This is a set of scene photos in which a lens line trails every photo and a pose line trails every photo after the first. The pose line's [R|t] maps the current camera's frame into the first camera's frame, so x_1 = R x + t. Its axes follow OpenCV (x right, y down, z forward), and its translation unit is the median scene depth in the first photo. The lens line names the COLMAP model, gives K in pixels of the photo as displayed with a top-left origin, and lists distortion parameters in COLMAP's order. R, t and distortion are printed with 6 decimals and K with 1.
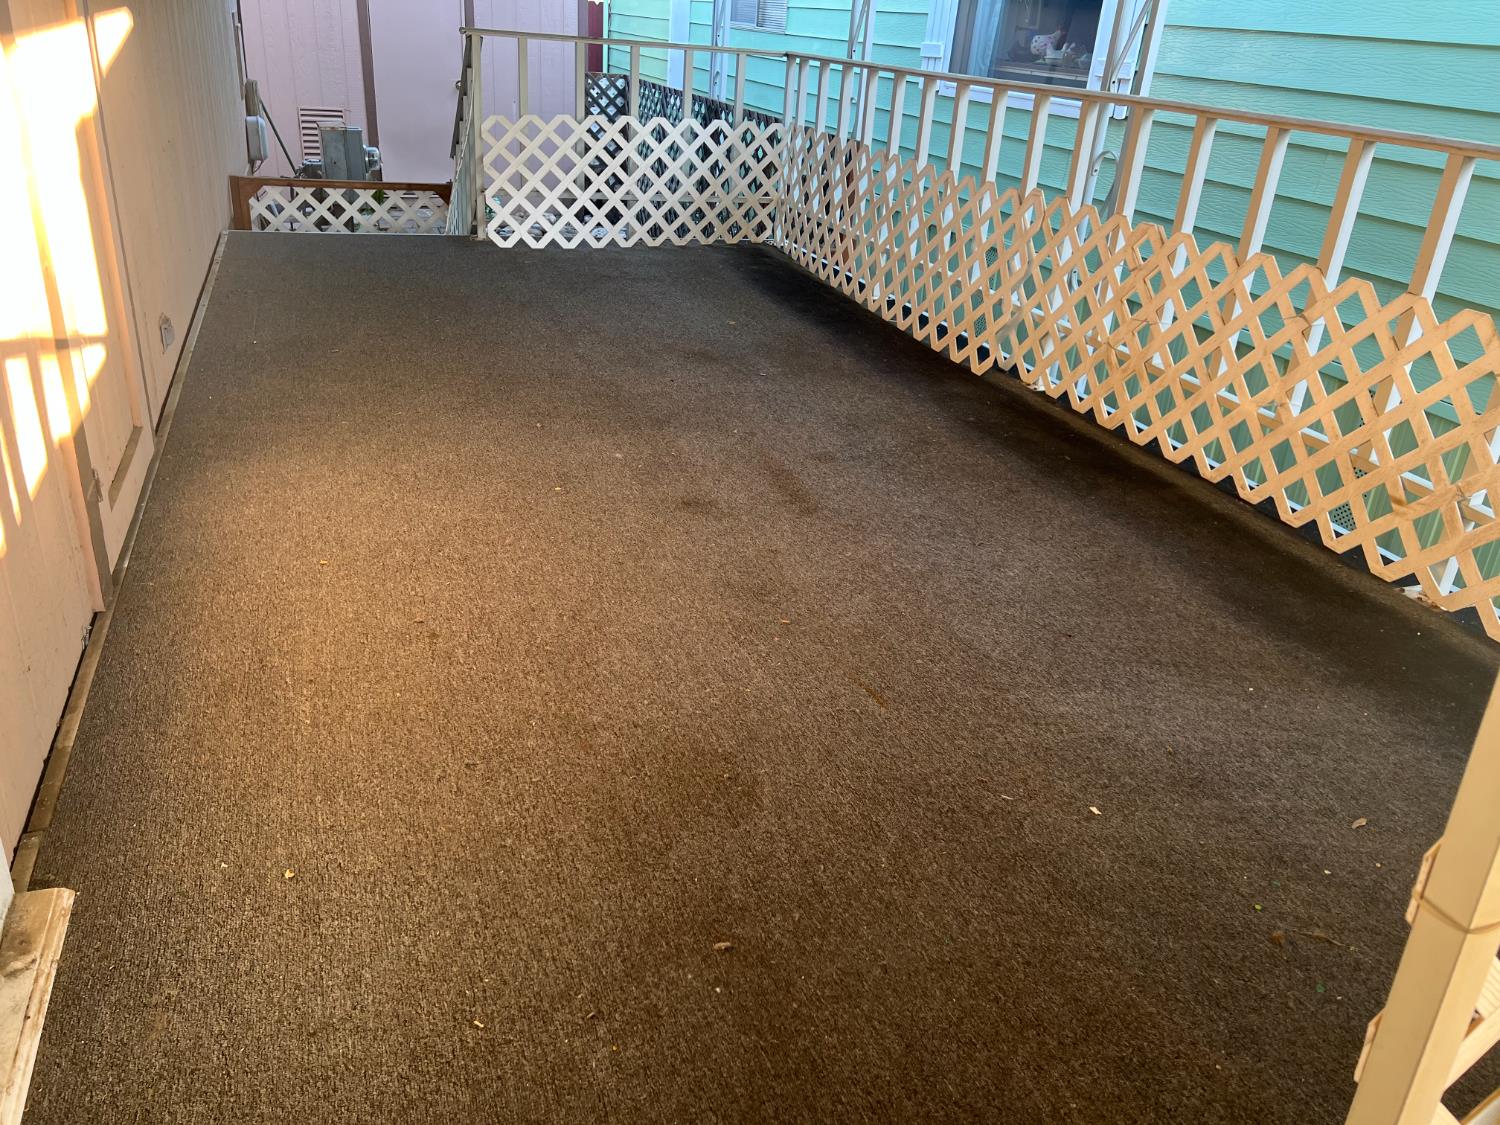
lens RADIAL K [[1133.1, 0, 751.2], [0, 1133.1, 557.1], [0, 0, 1]] dist [0.015295, 0.000475]
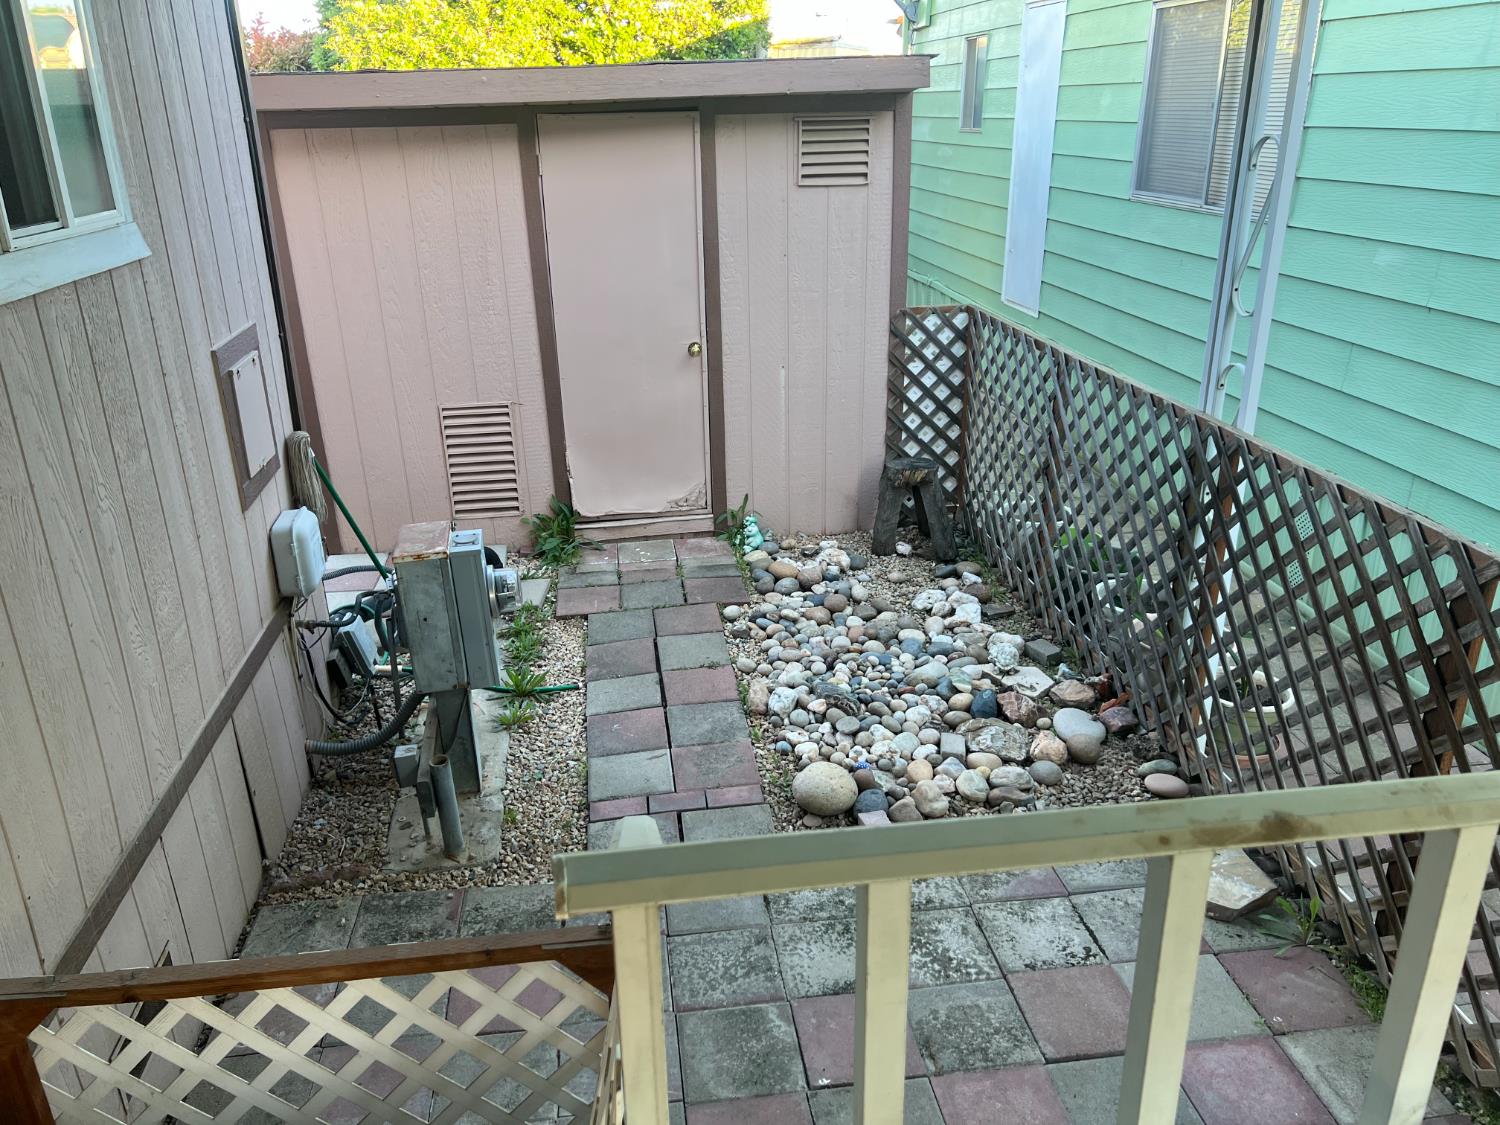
lens RADIAL K [[1133.1, 0, 749.2], [0, 1133.1, 563.0], [0, 0, 1]] dist [0.015295, 0.000475]
pose [[0.974710, -0.010577, -0.223224, -0.092301], [-0.003882, 0.997927, -0.064235, -0.255974], [0.223441, 0.063477, 0.972648, 0.420016]]
